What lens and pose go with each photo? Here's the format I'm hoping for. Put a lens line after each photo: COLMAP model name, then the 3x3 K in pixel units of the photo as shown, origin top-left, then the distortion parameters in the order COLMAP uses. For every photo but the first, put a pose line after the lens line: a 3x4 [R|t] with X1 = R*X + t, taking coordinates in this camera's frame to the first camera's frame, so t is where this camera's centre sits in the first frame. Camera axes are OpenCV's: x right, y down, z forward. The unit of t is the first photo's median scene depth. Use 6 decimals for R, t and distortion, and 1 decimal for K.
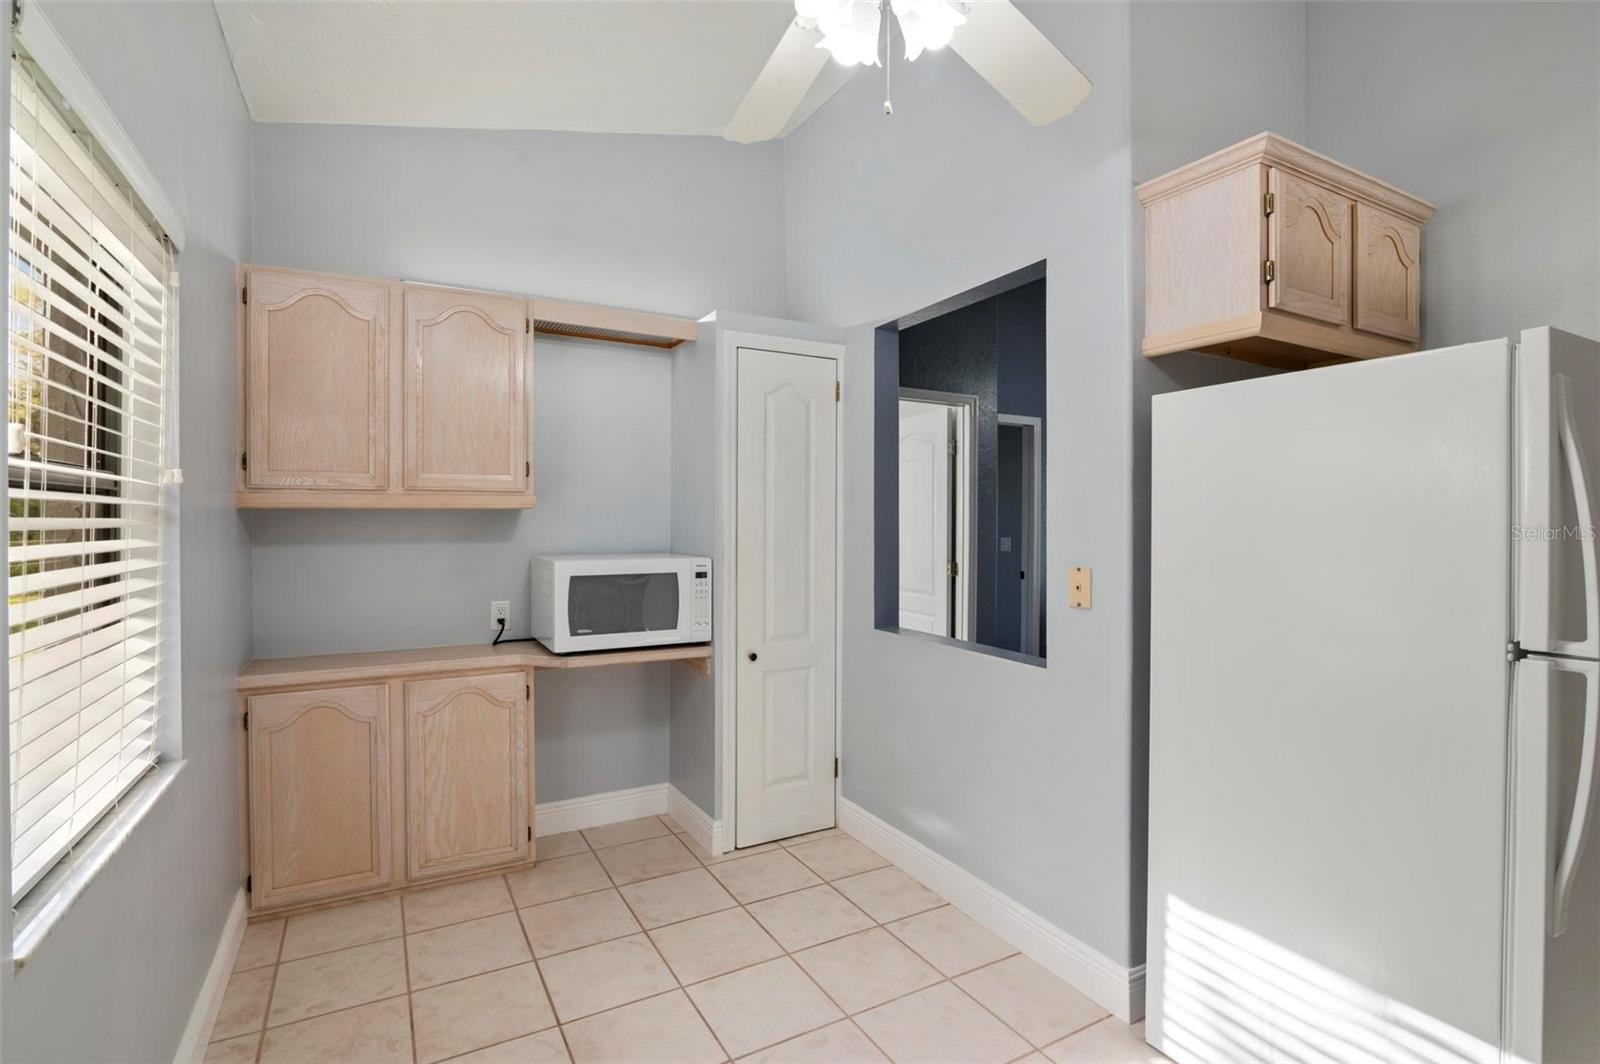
lens RADIAL K [[753.5, 0, 803.4], [0, 753.5, 526.4], [0, 0, 1]] dist [-0.011834, -0.001516]
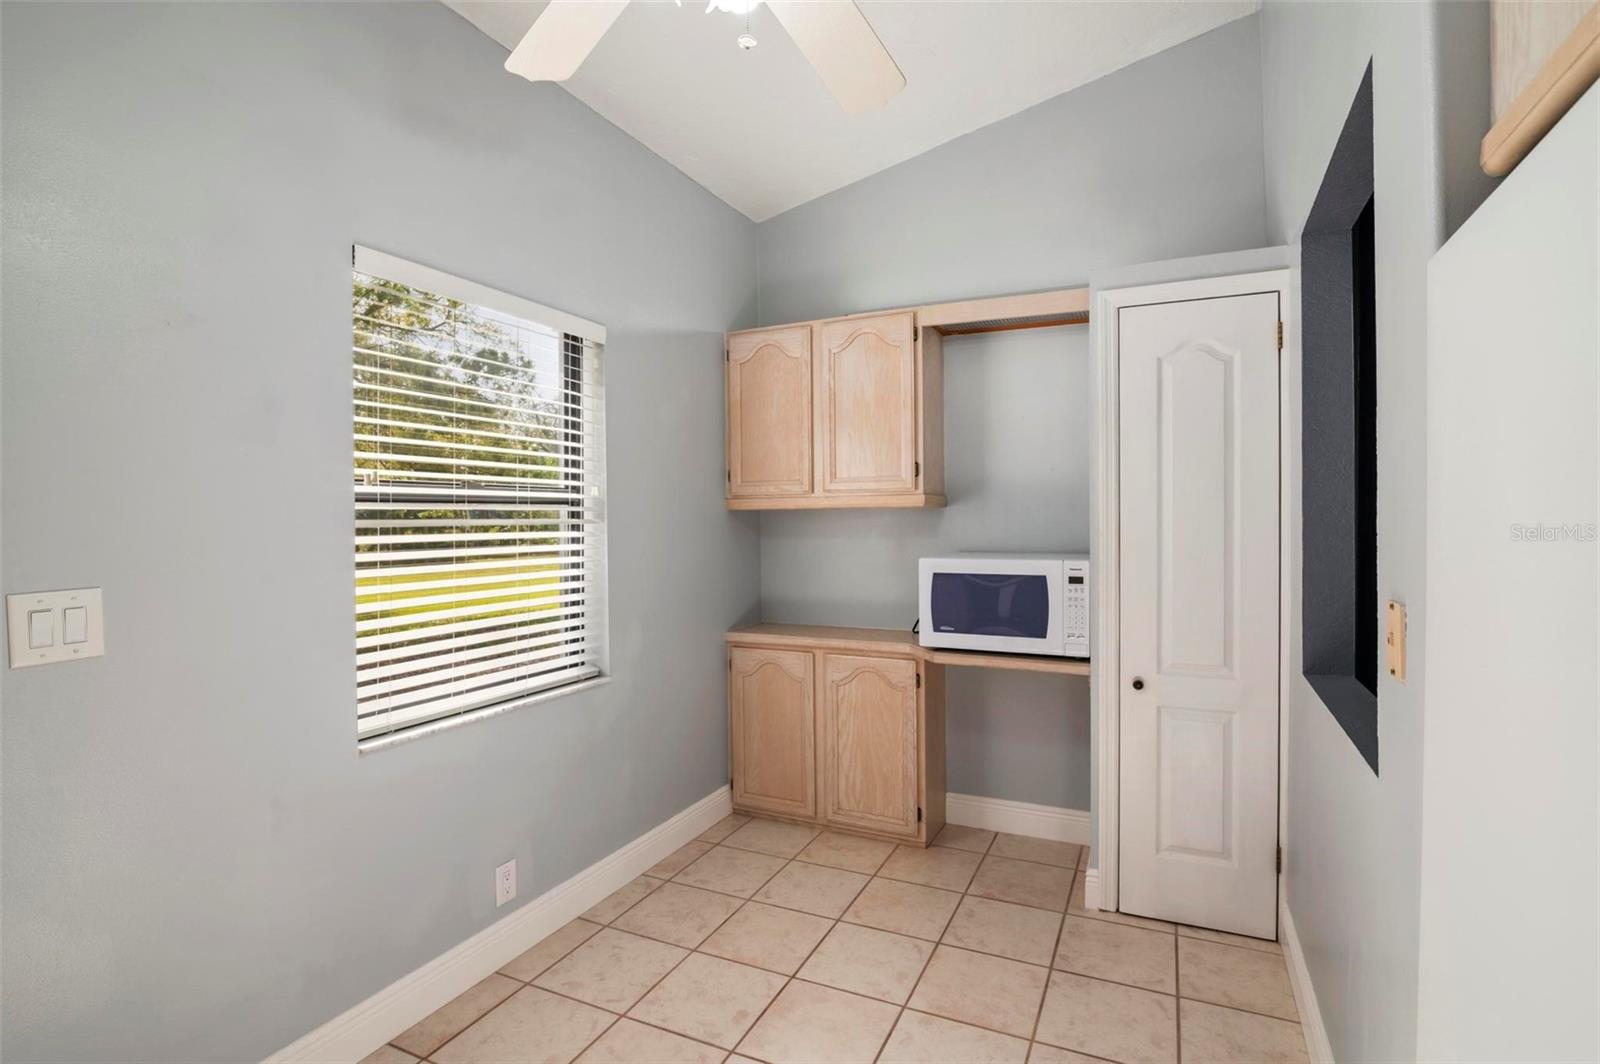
lens RADIAL K [[753.5, 0, 808.4], [0, 753.5, 524.5], [0, 0, 1]] dist [-0.011834, -0.001516]
pose [[0.601500, 0.002029, -0.798870, 0.402645], [0.001552, 0.999992, 0.003709, -0.003355], [0.798871, -0.003471, 0.601492, 0.250862]]
